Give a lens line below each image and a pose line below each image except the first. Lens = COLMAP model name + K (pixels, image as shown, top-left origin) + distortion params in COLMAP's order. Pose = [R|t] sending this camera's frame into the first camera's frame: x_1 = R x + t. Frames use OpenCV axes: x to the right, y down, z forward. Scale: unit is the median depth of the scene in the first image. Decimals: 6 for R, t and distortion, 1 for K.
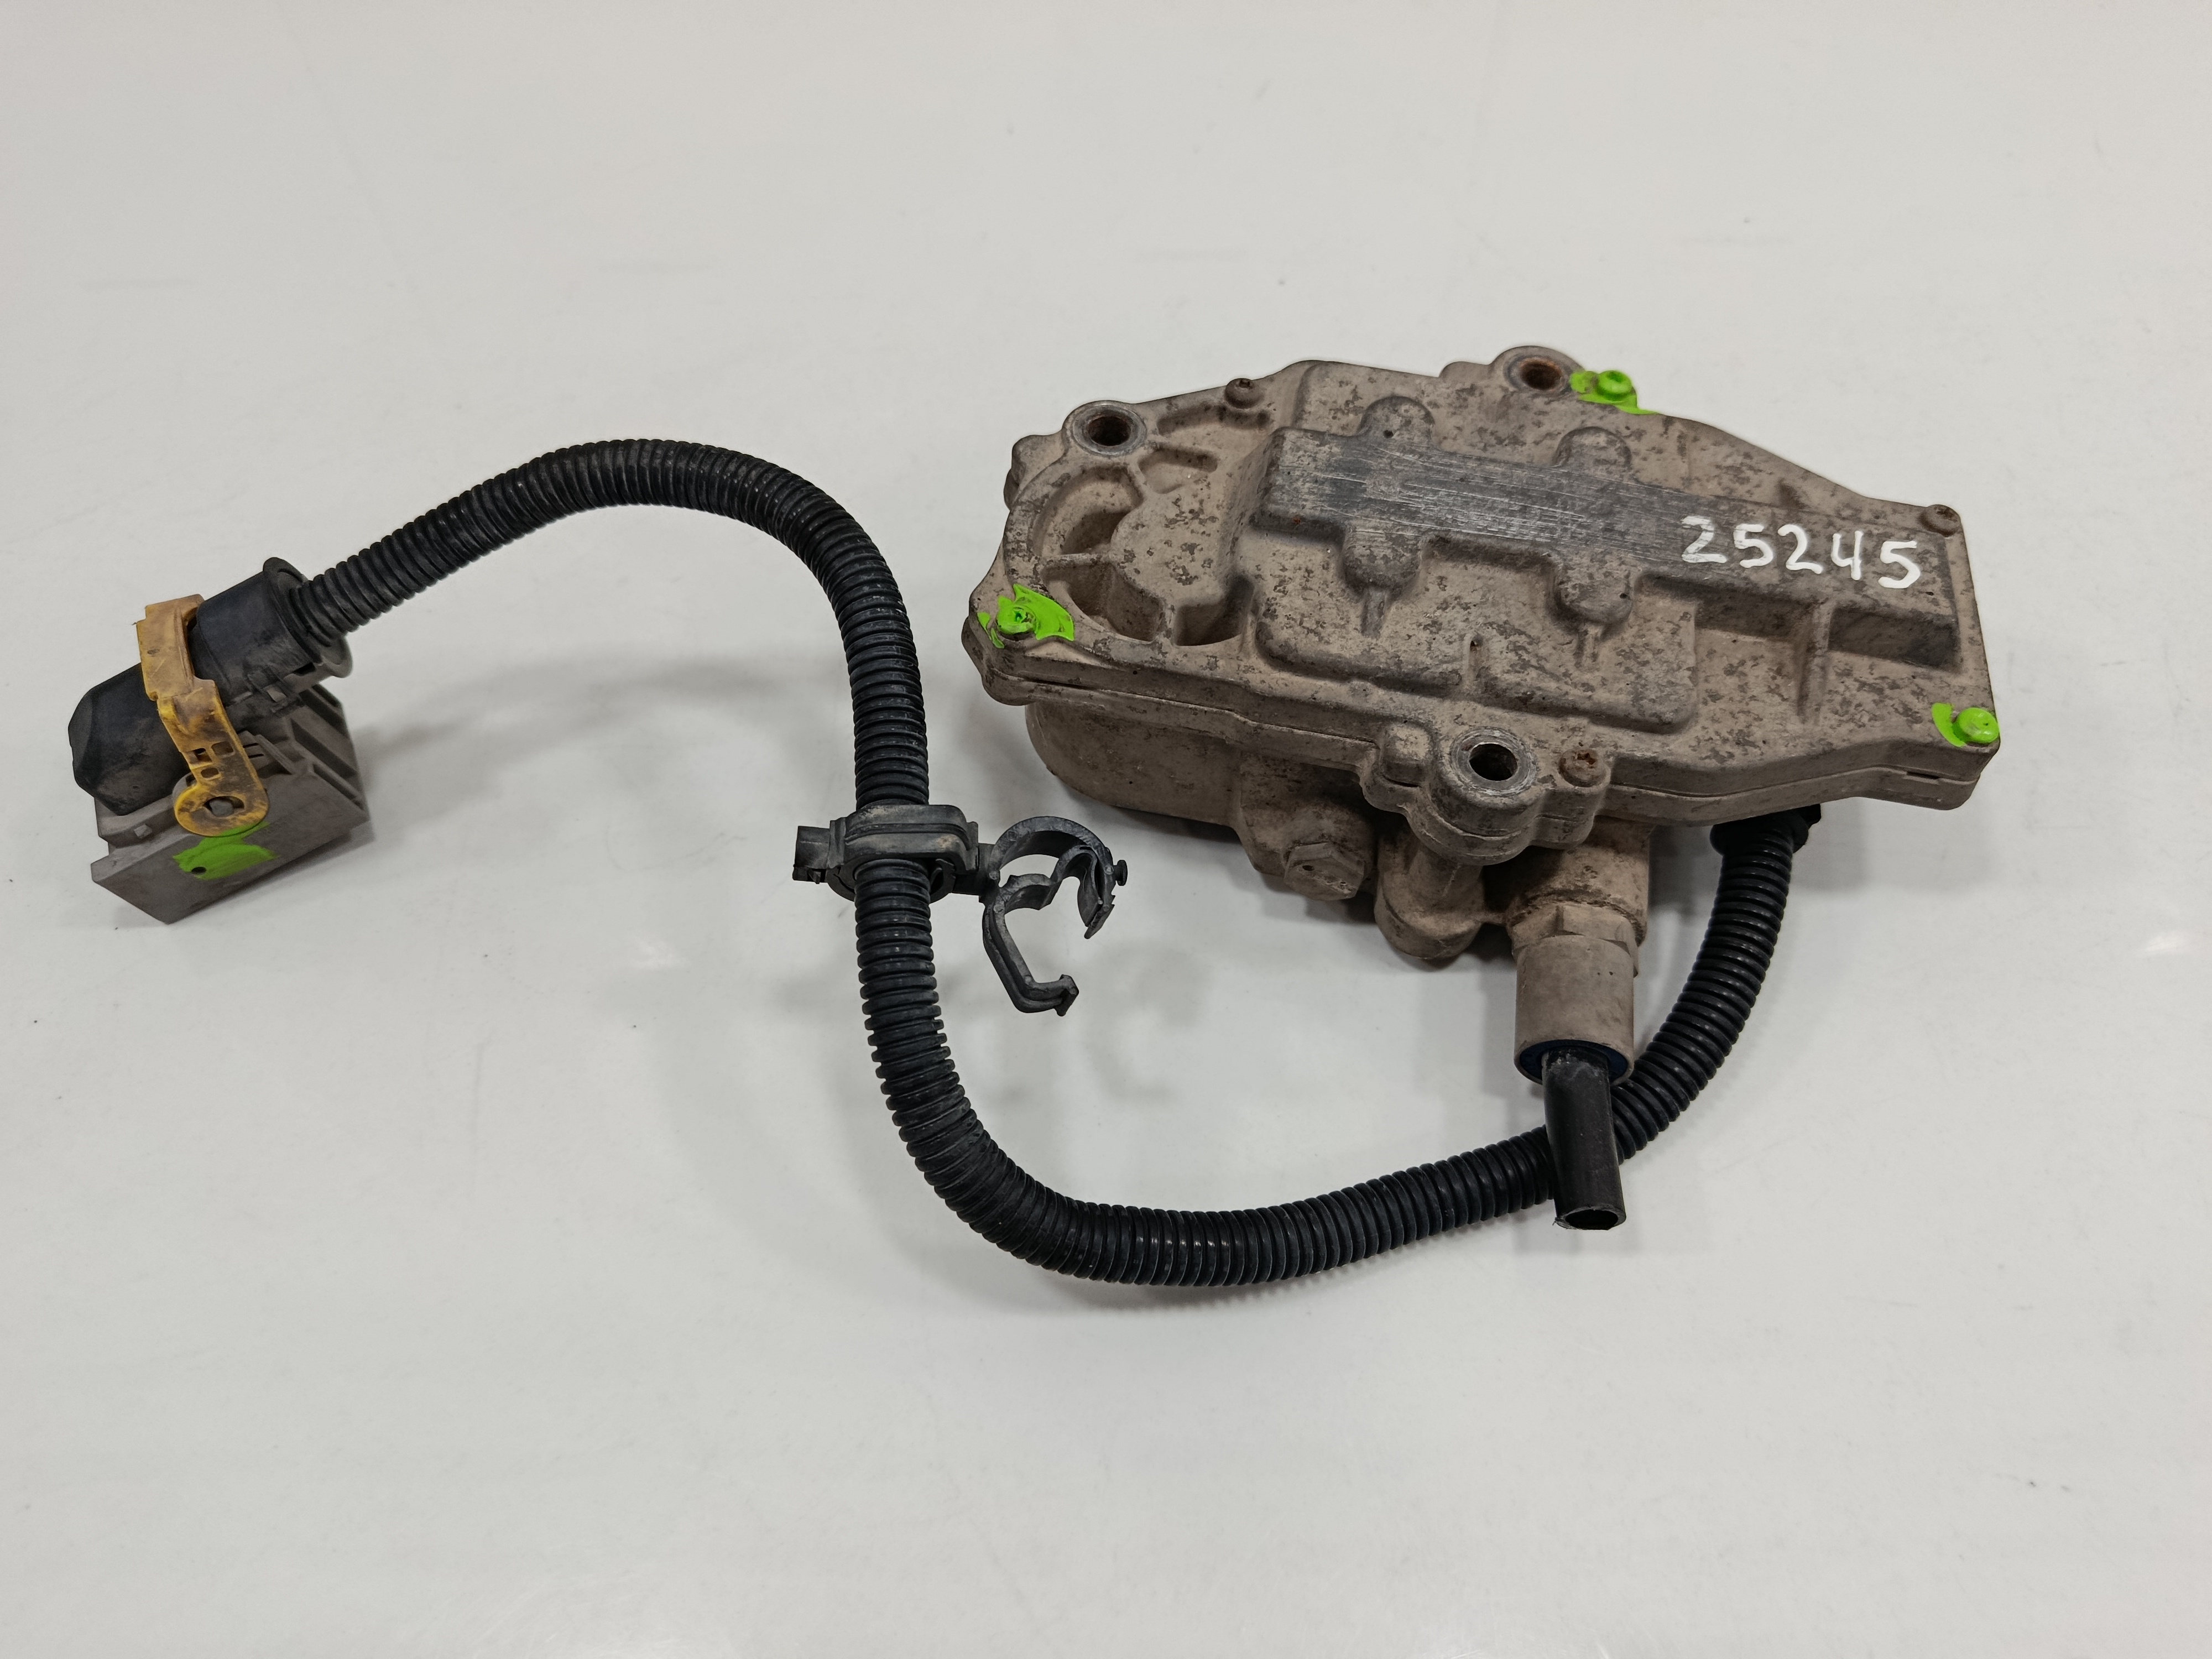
lens RADIAL K [[1552.2, 0, 1109.8], [0, 1552.2, 828.6], [0, 0, 1]] dist [-0.034695, -0.008298]
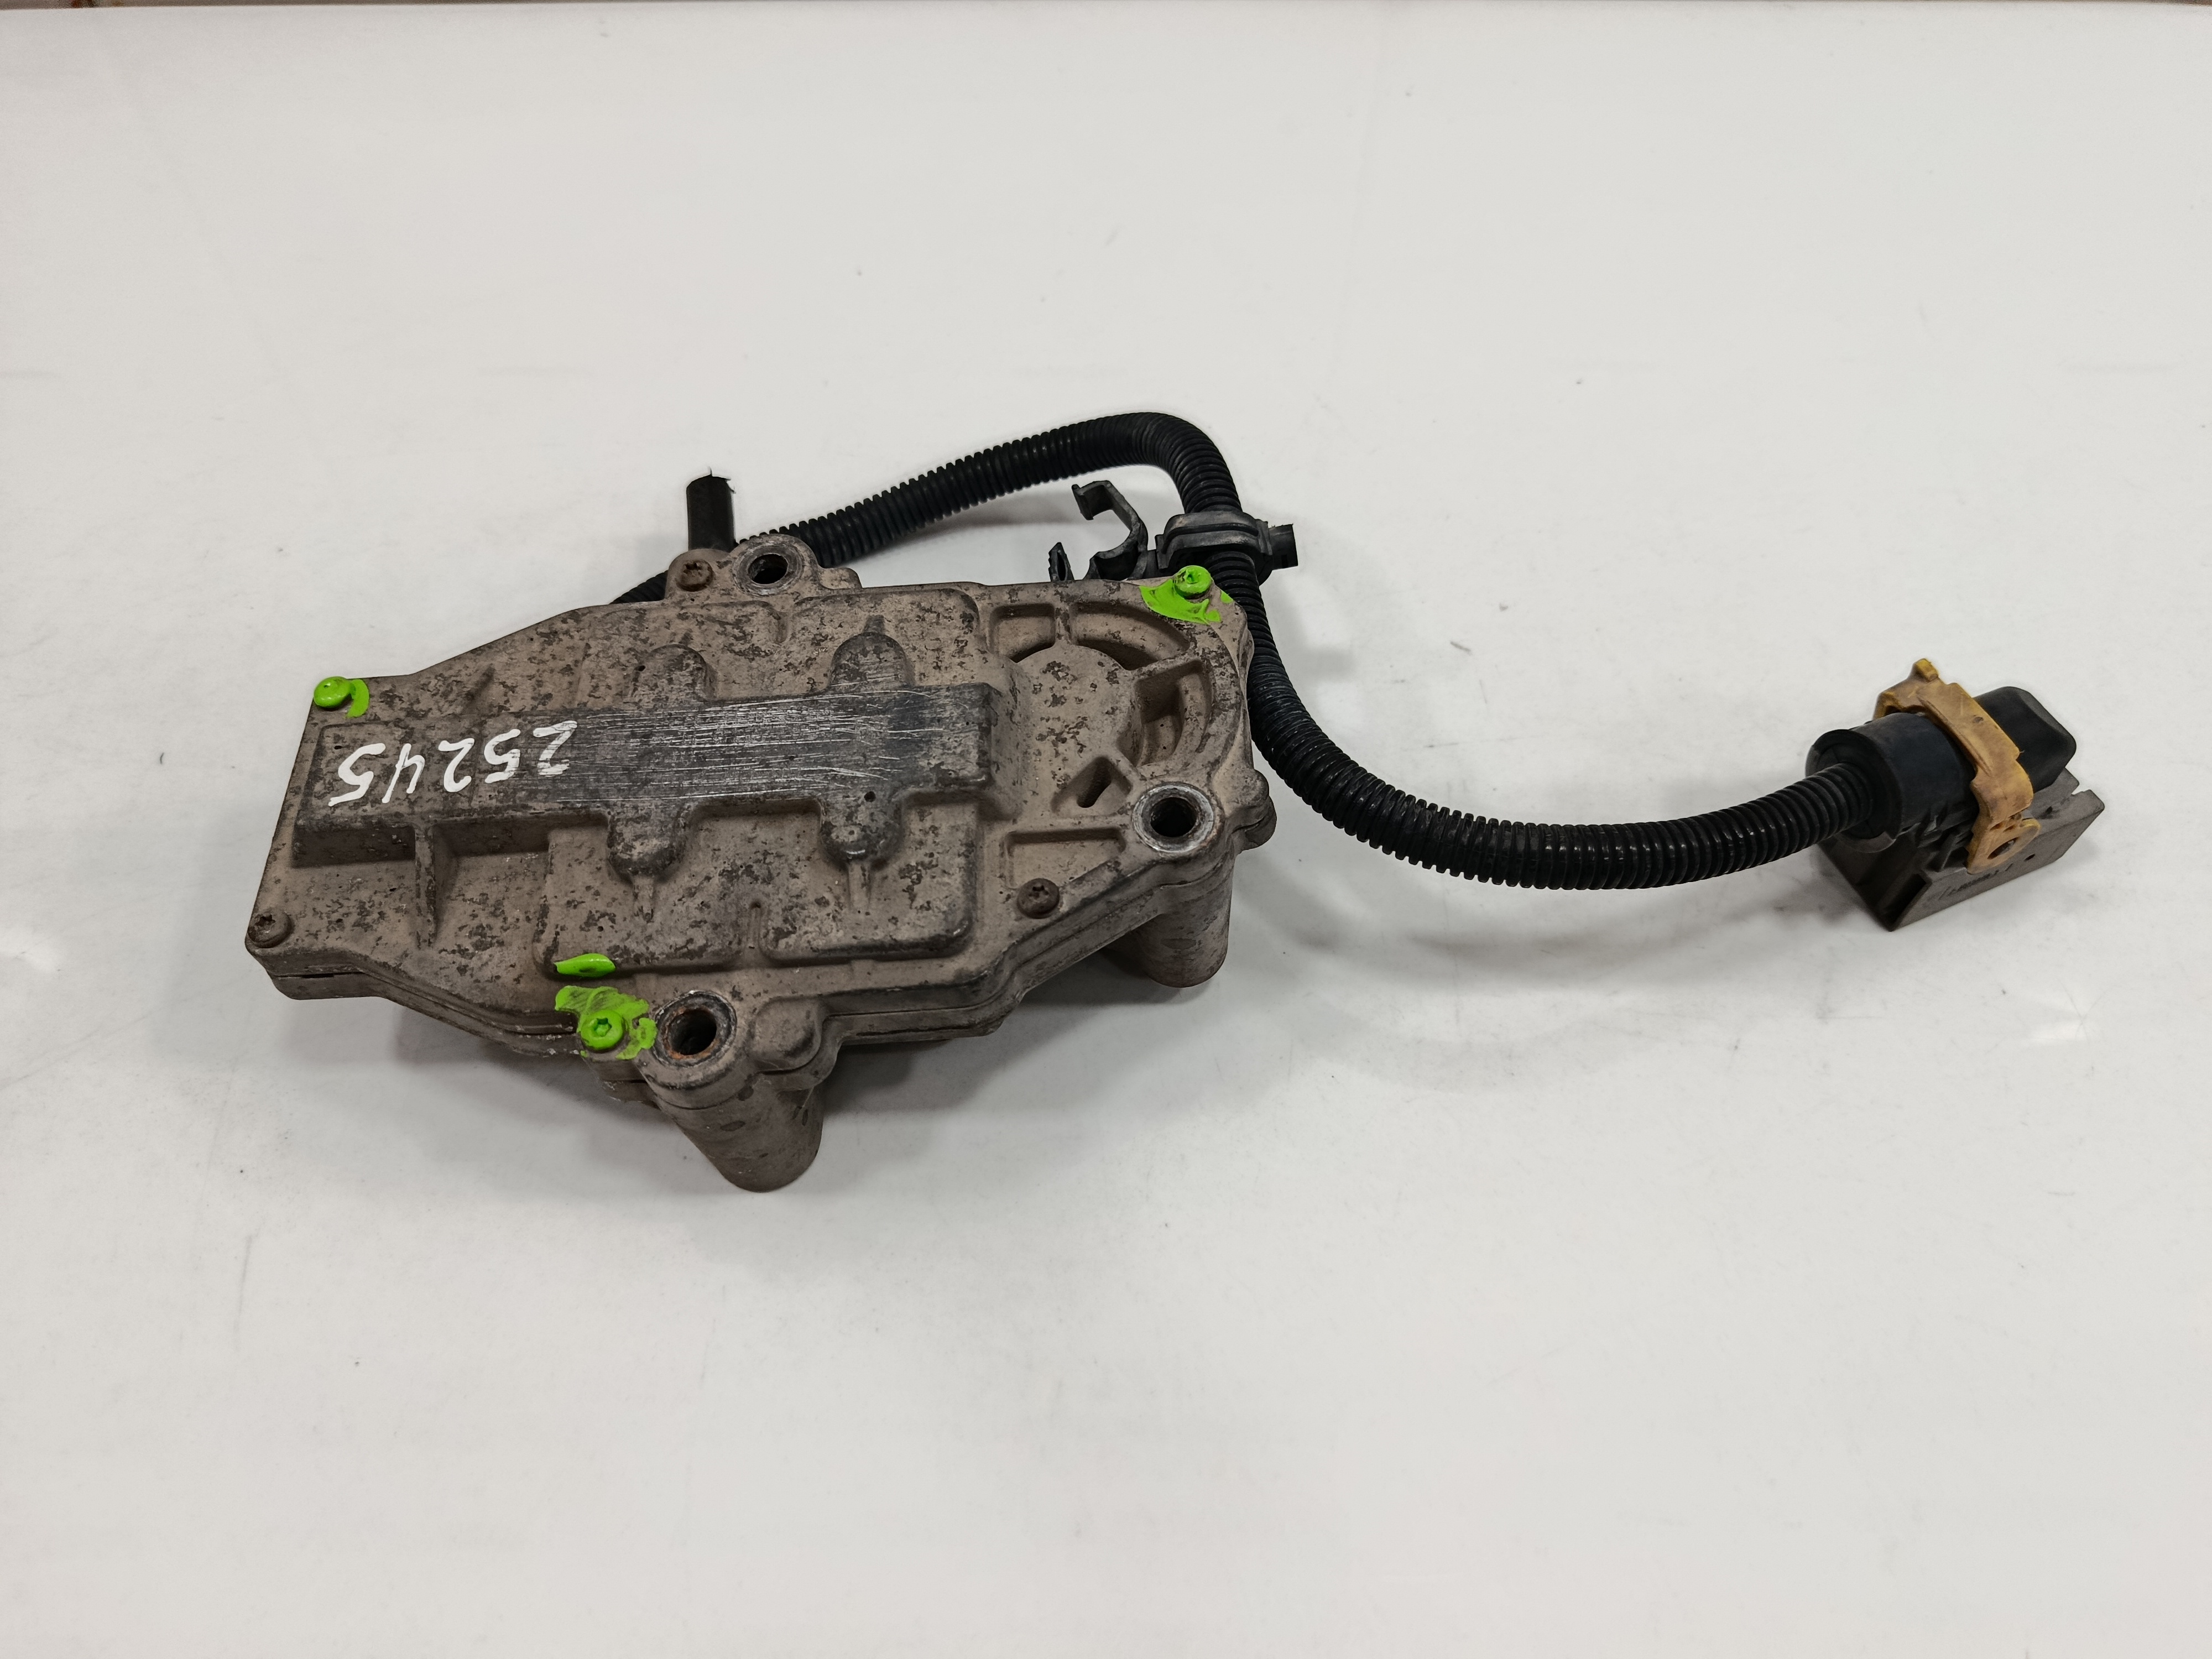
lens RADIAL K [[1552.2, 0, 1107.3], [0, 1552.2, 831.2], [0, 0, 1]] dist [-0.034695, -0.008298]
pose [[-0.974436, 0.193336, -0.114433, 0.157892], [-0.183075, -0.388100, 0.903251, -1.179942], [0.130219, 0.901110, 0.413574, 0.678281]]
